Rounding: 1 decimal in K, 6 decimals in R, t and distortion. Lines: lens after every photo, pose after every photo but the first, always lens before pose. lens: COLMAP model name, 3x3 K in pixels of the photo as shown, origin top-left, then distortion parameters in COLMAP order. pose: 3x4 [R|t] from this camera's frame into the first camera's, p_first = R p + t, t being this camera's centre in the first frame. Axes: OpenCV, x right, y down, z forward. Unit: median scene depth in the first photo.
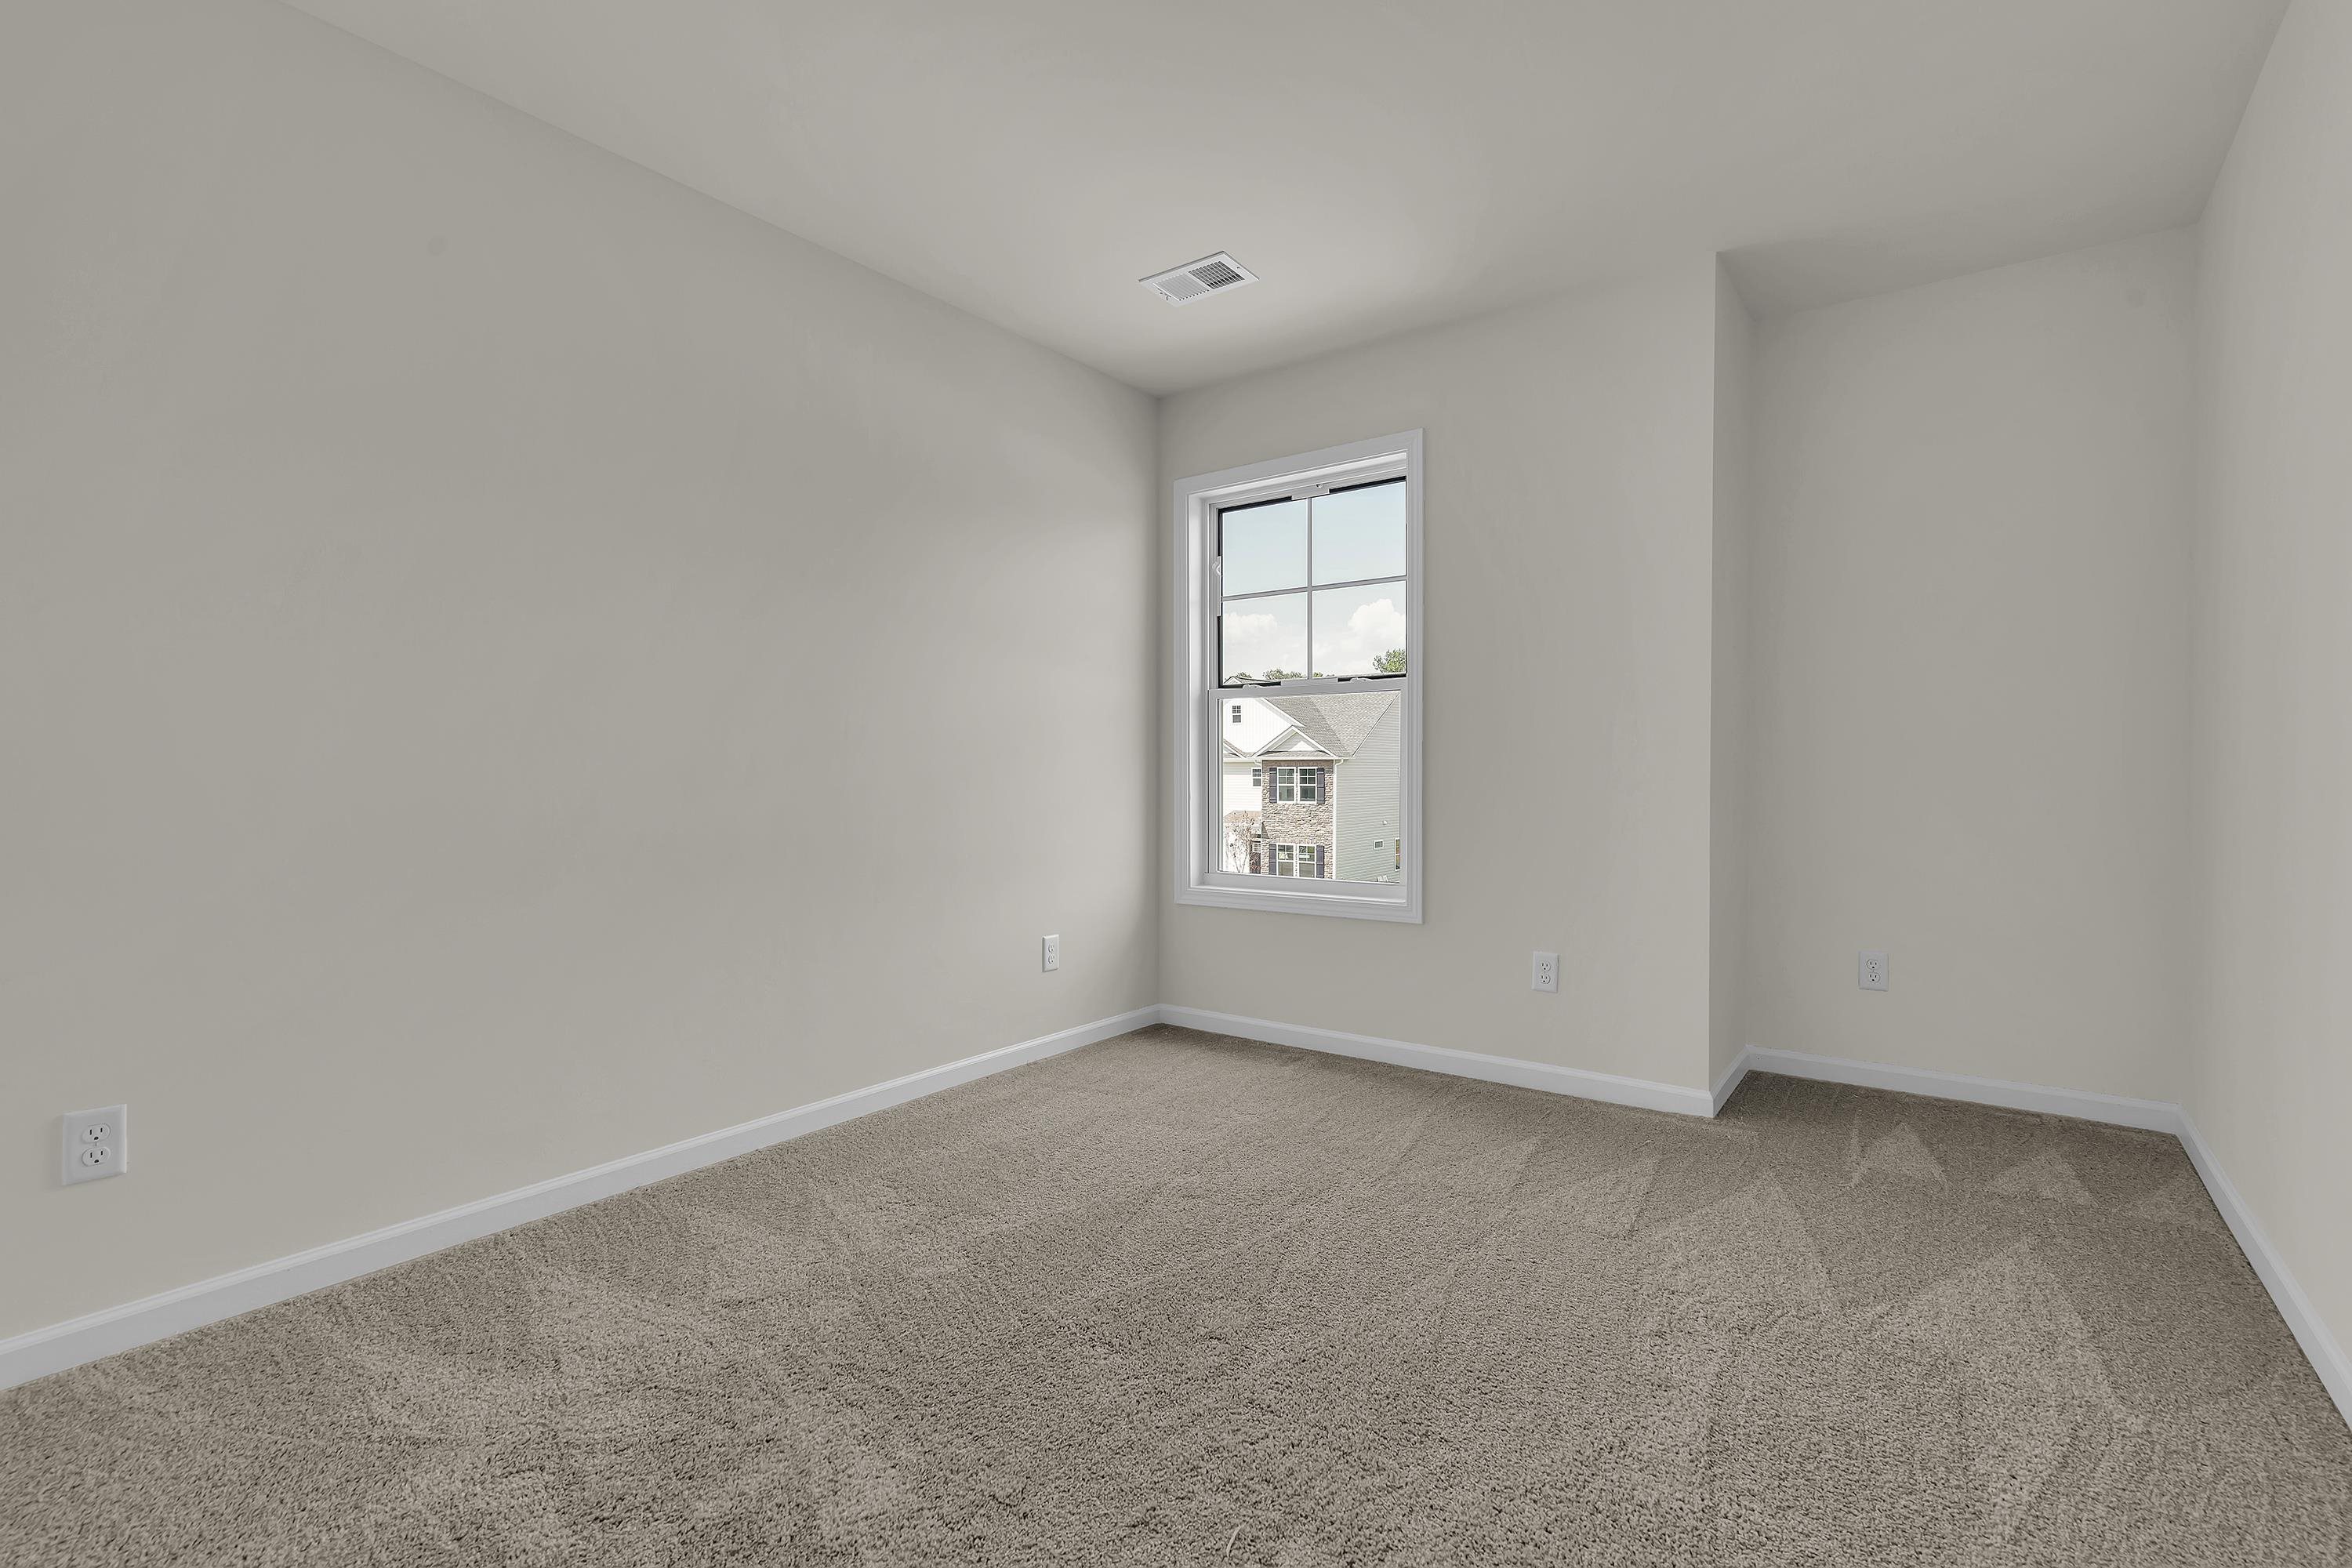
lens RADIAL K [[1062.8, 0, 1154.3], [0, 1062.8, 778.1], [0, 0, 1]] dist [-0.000495, -0.000069]
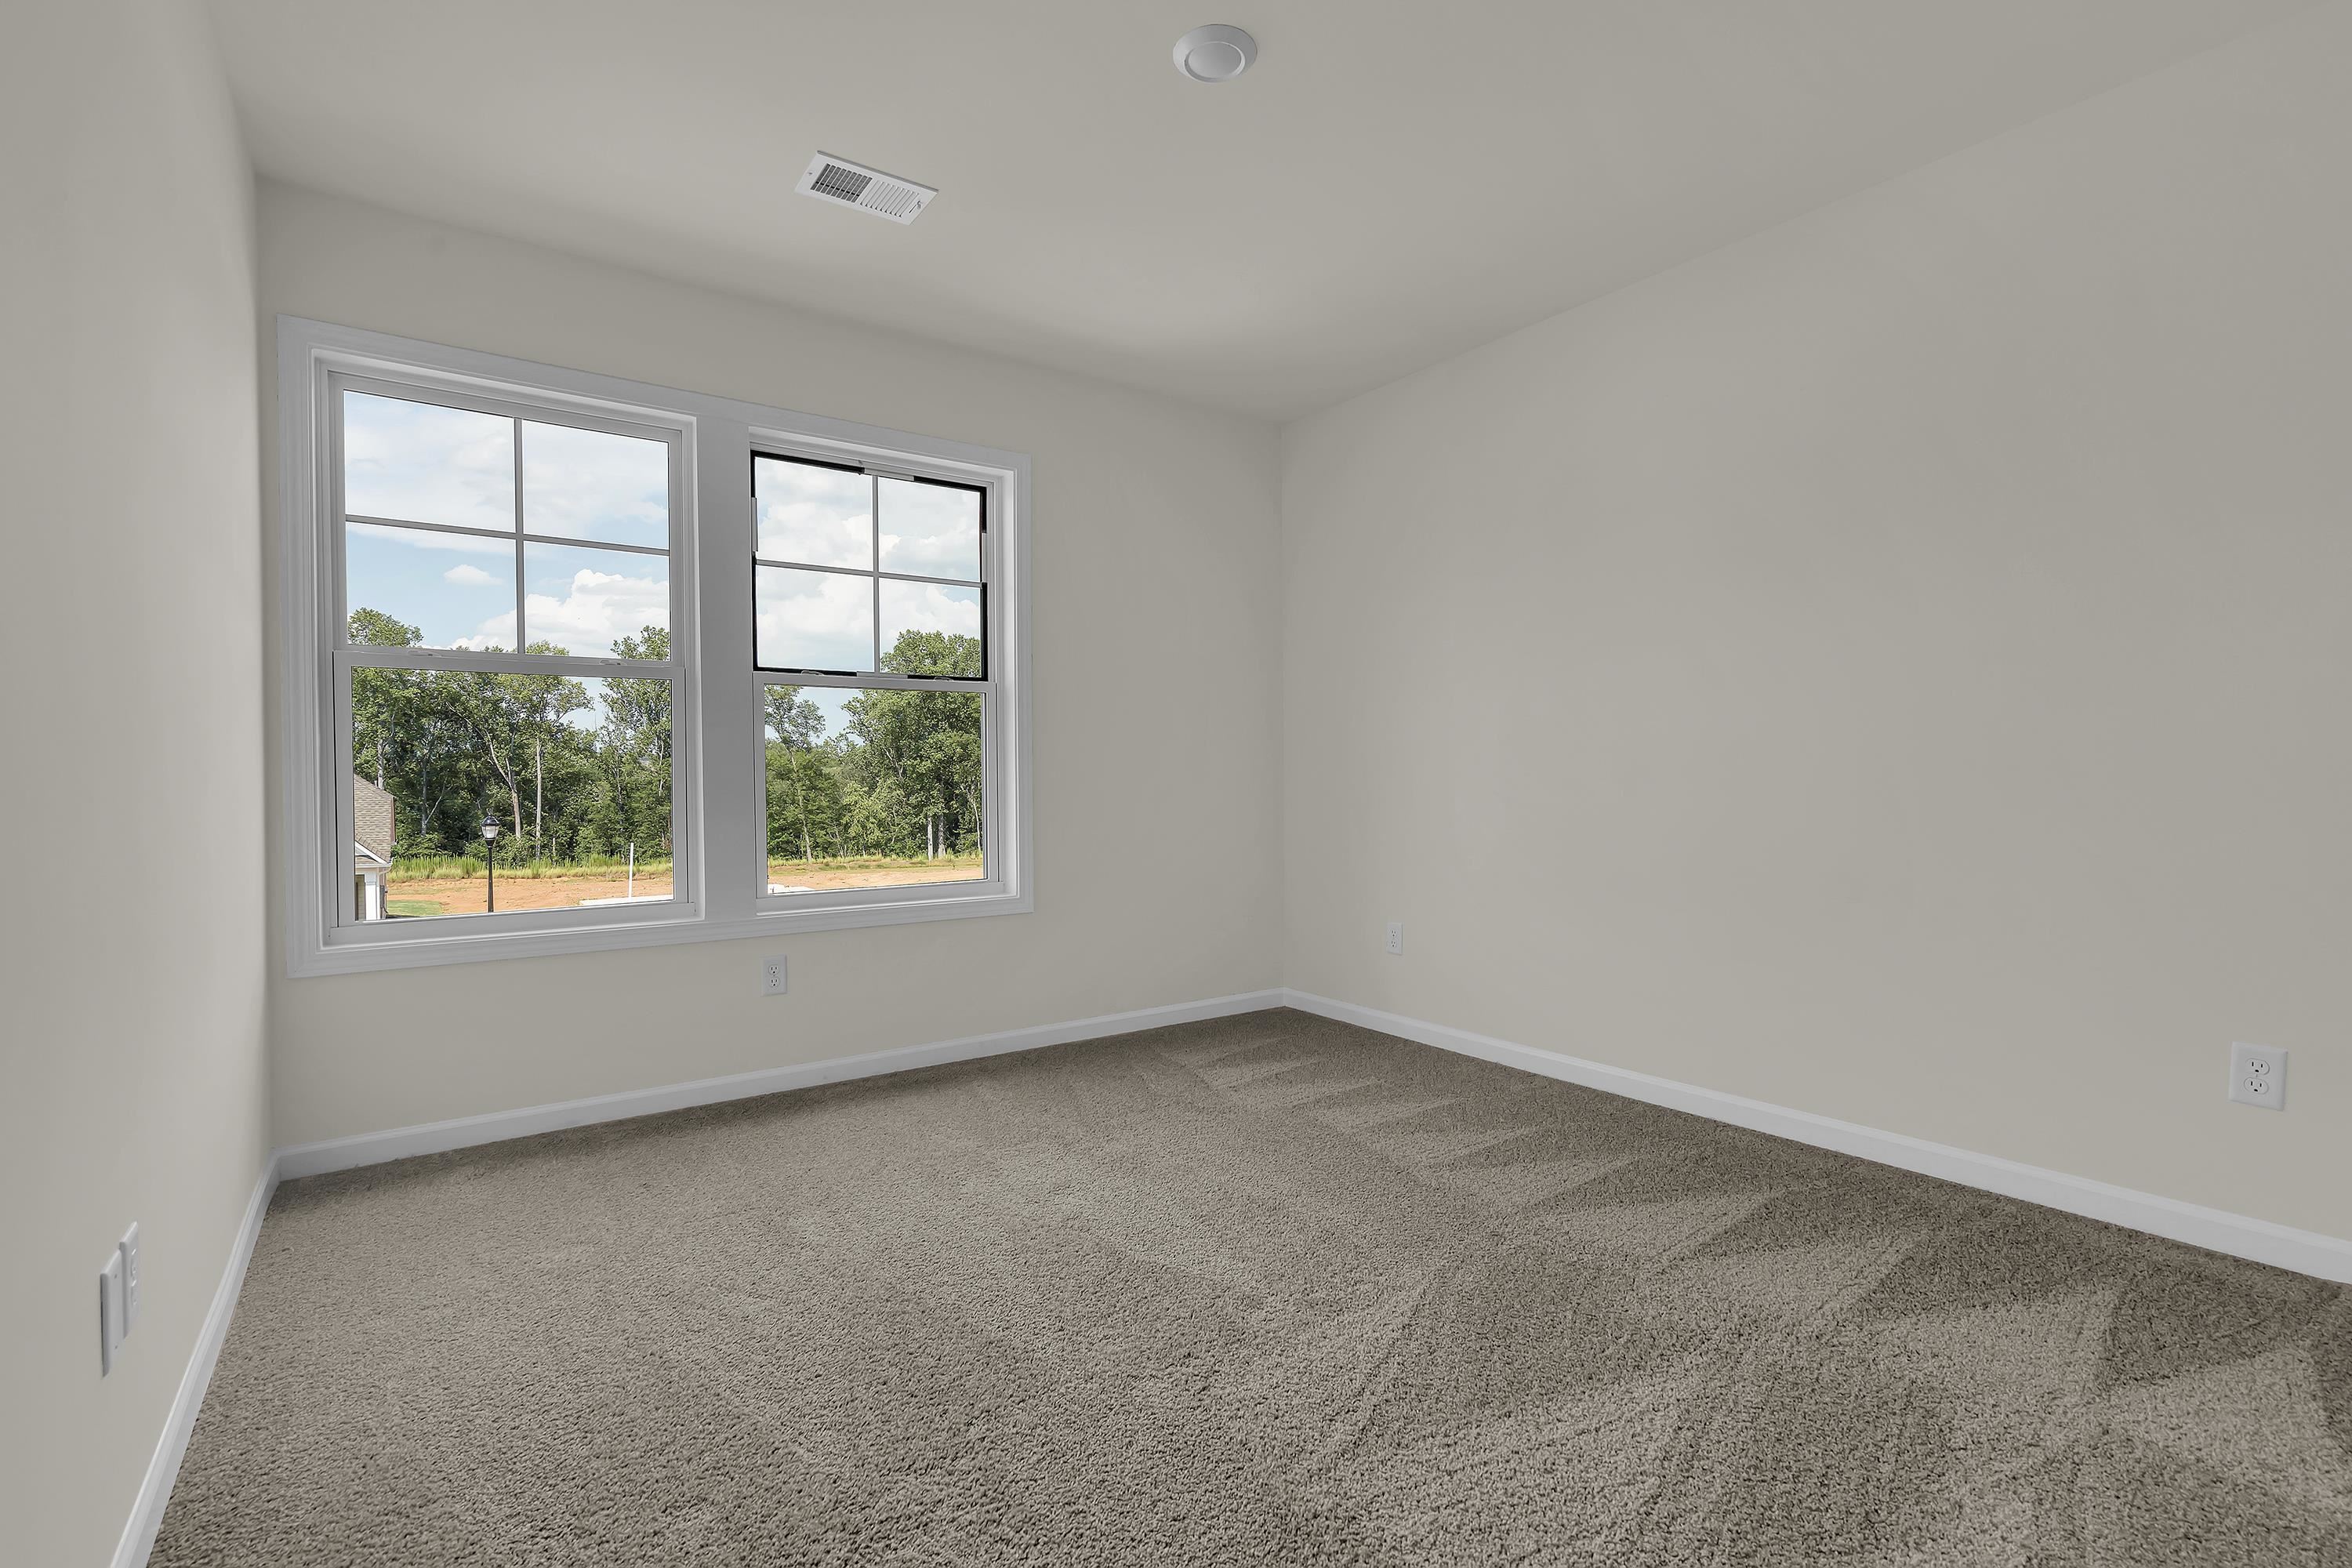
lens RADIAL K [[1062.8, 0, 1172.1], [0, 1062.8, 775.7], [0, 0, 1]] dist [-0.000495, -0.000069]
pose [[0.301208, -0.011410, 0.953490, -0.655961], [0.014577, 0.999867, 0.007361, -0.006925], [-0.953447, 0.011682, 0.301334, 0.481133]]
